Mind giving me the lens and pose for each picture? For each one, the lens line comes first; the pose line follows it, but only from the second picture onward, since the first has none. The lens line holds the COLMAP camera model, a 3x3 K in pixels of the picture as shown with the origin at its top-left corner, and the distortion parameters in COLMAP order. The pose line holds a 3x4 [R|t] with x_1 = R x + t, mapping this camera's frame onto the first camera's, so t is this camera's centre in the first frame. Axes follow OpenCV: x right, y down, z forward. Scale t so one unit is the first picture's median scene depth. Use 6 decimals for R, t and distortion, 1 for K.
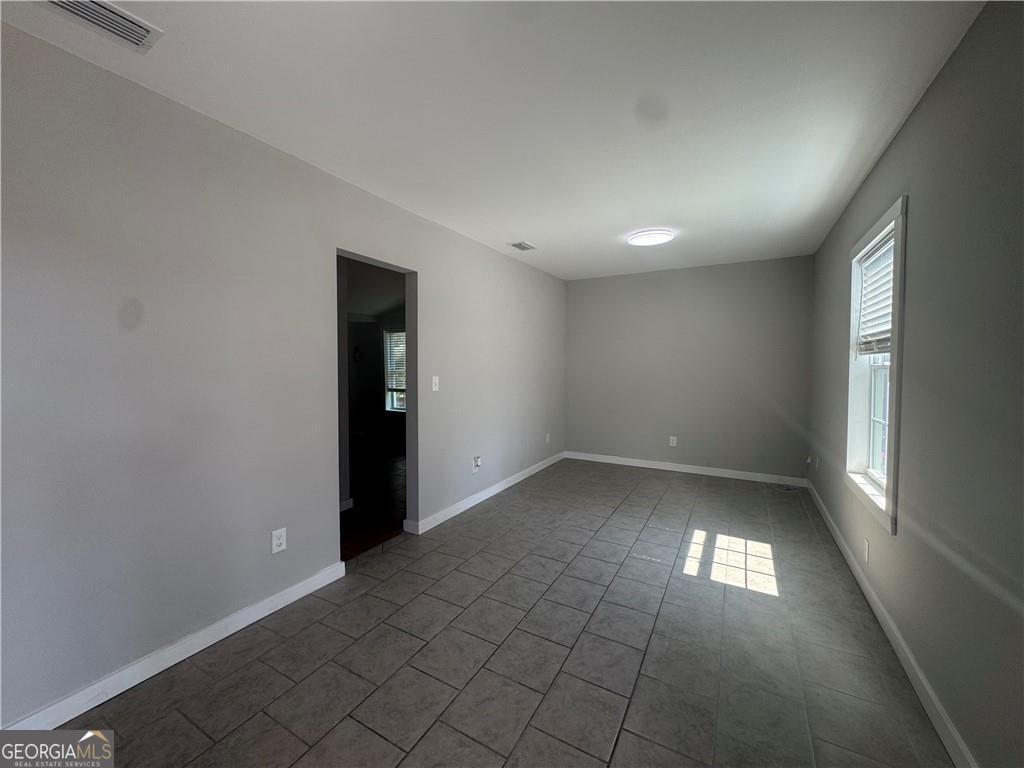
lens RADIAL K [[409.1, 0, 512.0], [0, 409.1, 384.0], [0, 0, 1]] dist [-0.001990, -0.000210]
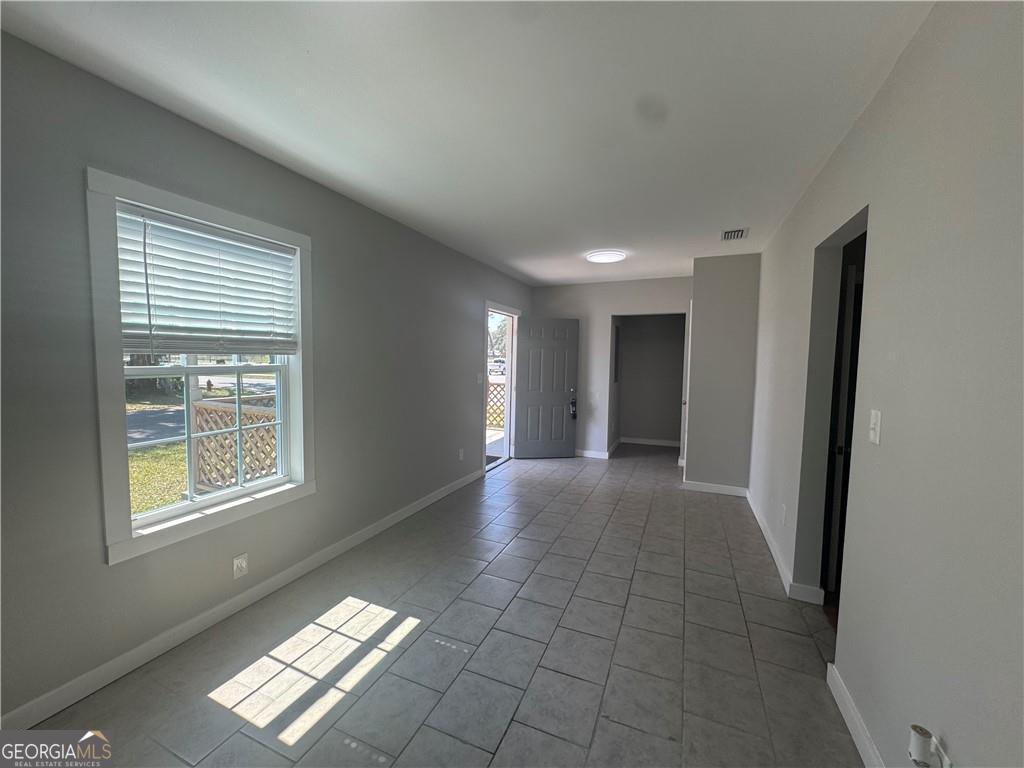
lens RADIAL K [[409.1, 0, 512.0], [0, 409.1, 384.0], [0, 0, 1]] dist [-0.001990, -0.000210]
pose [[-0.994621, -0.007881, -0.103285, 0.317669], [-0.018987, 0.994079, 0.106992, -0.107090], [0.101830, 0.108377, -0.988881, 1.748897]]
